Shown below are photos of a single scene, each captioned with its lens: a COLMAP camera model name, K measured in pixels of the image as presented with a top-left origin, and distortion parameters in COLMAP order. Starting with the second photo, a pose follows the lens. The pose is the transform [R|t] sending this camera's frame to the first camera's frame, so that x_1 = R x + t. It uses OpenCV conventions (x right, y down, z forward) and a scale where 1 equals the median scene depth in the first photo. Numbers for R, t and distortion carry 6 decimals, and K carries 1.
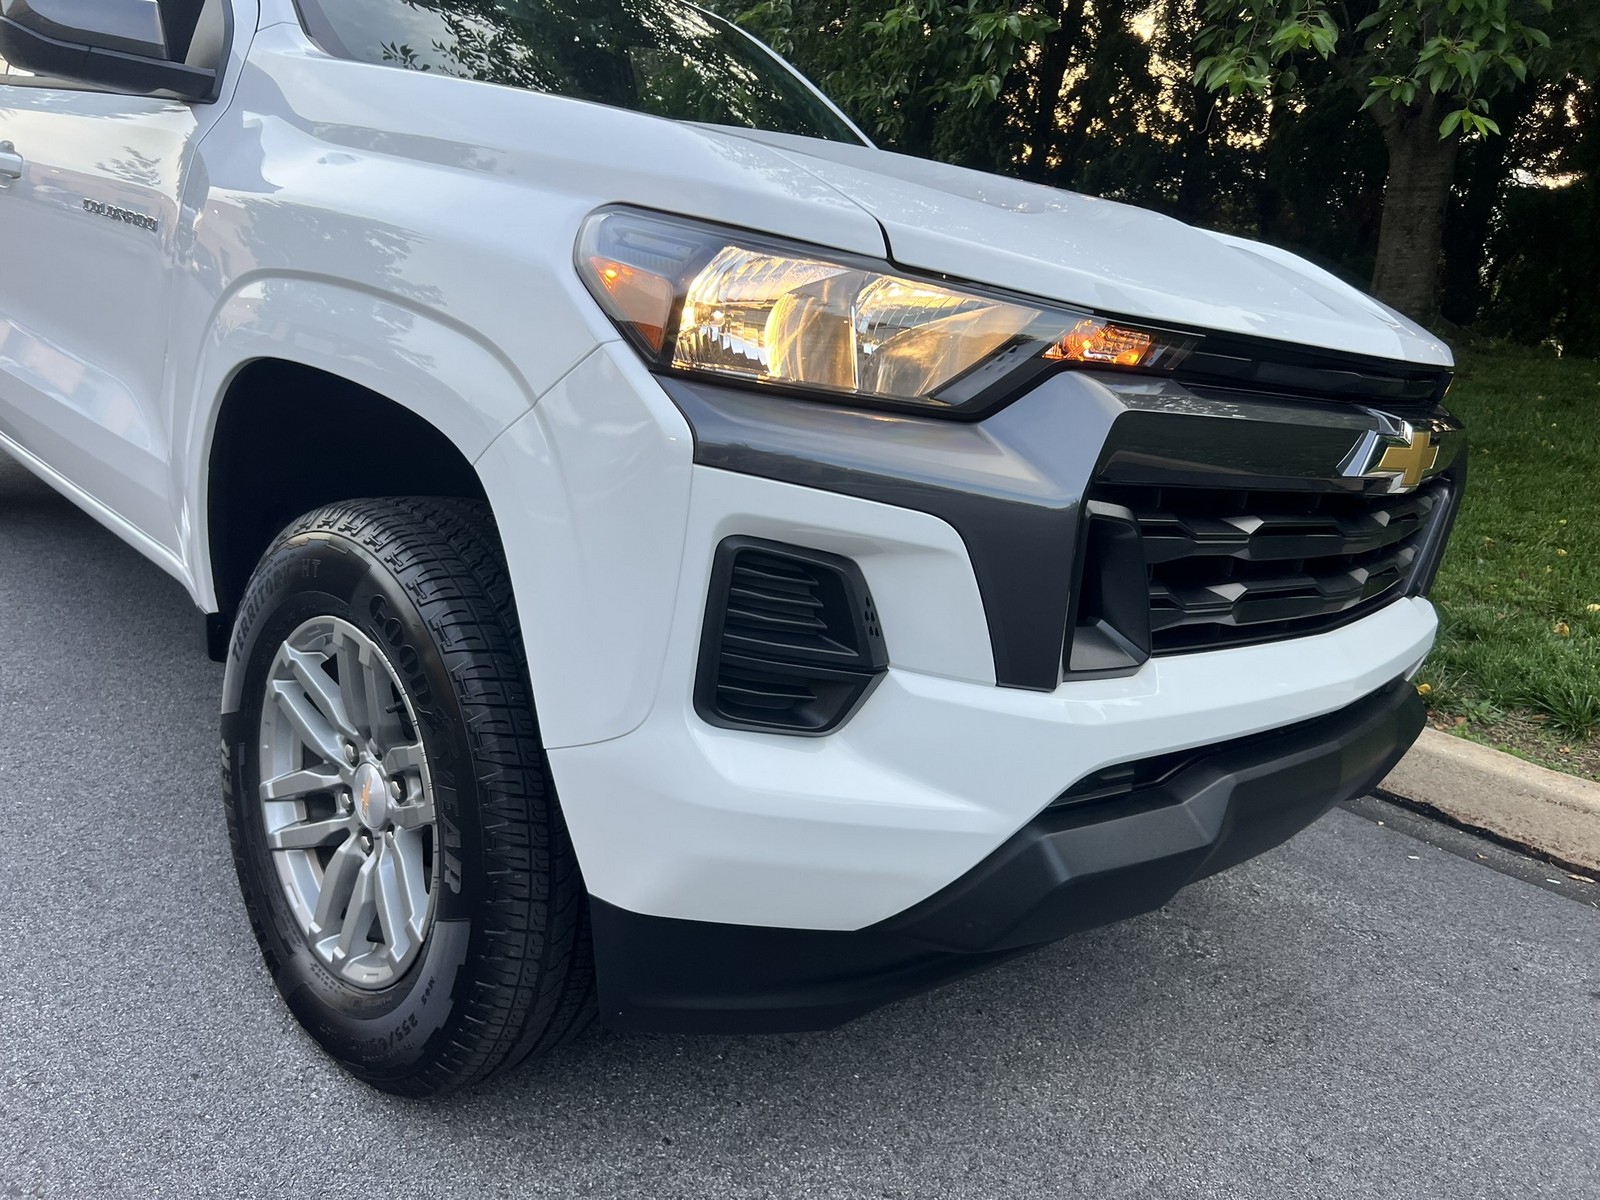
lens RADIAL K [[1229.1, 0, 786.7], [0, 1229.1, 588.6], [0, 0, 1]] dist [0.043672, -0.063545]
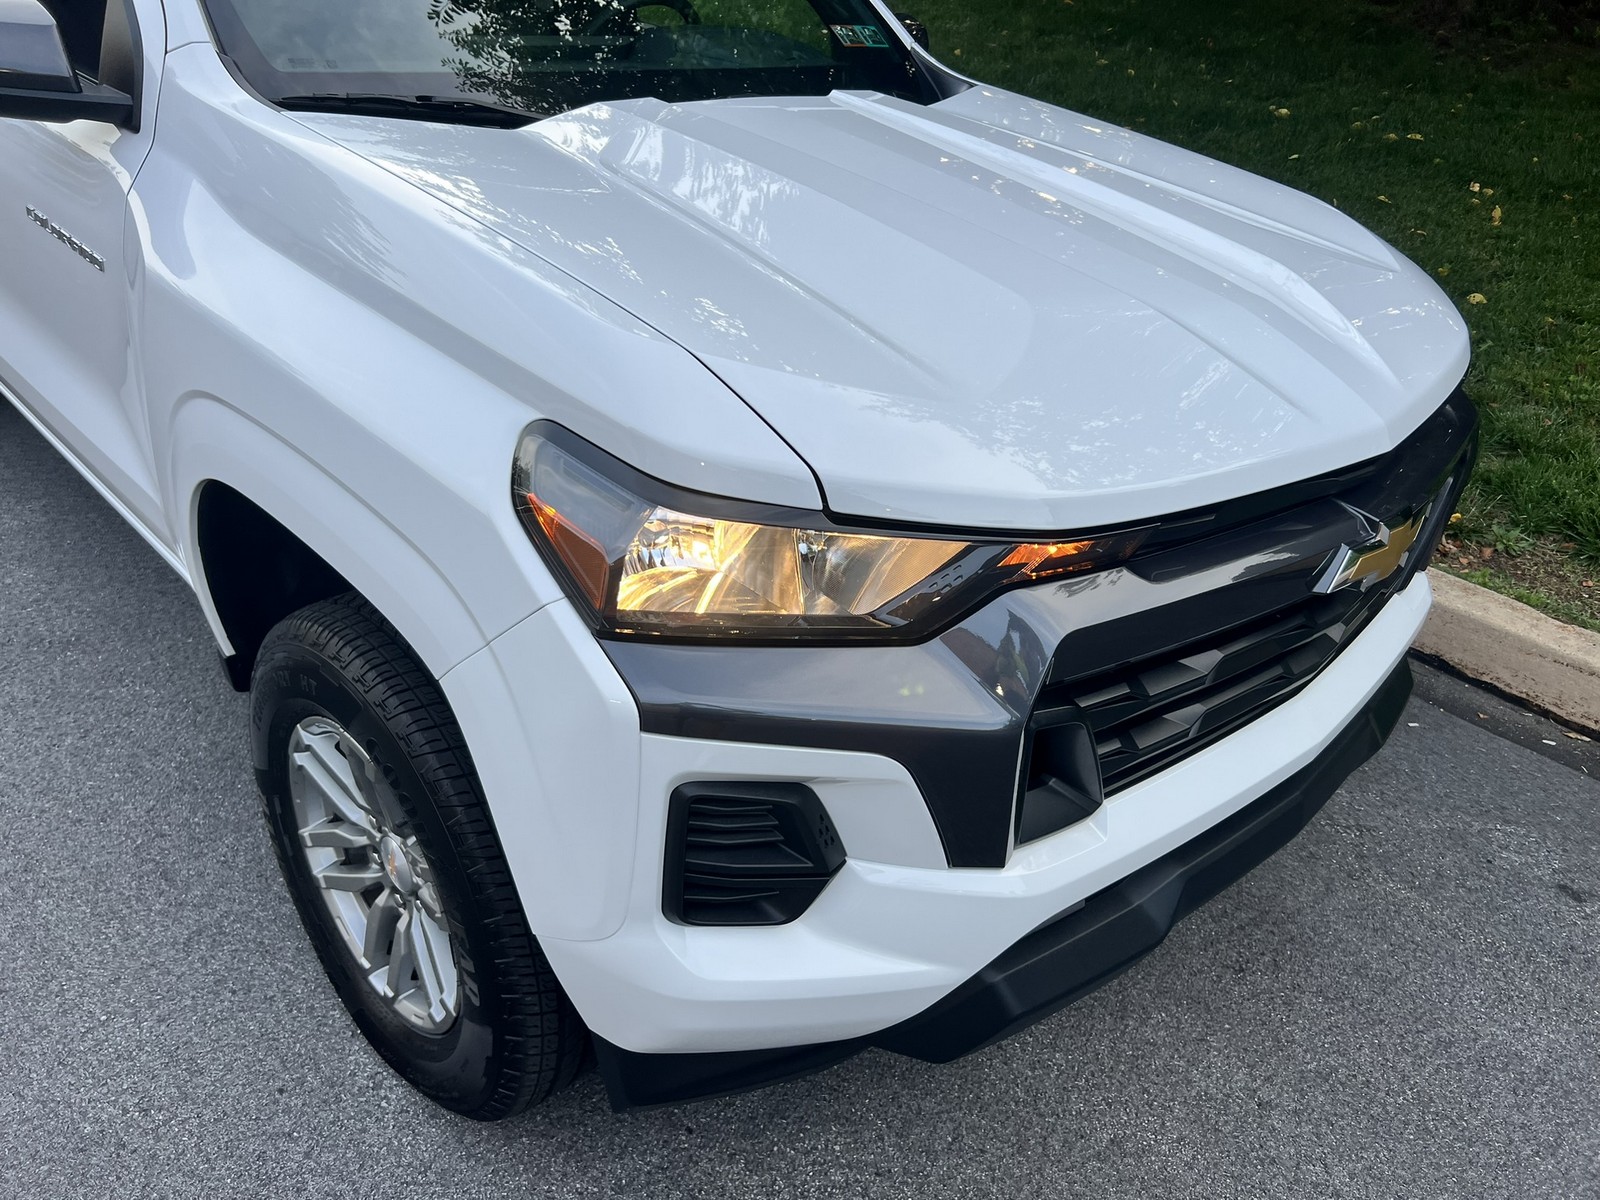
lens RADIAL K [[1229.1, 0, 803.9], [0, 1229.1, 610.7], [0, 0, 1]] dist [0.043672, -0.063545]
pose [[0.998503, -0.035549, -0.041578, 0.070773], [0.045783, 0.959054, 0.279498, -0.316242], [0.029940, -0.280983, 0.959245, 0.025629]]
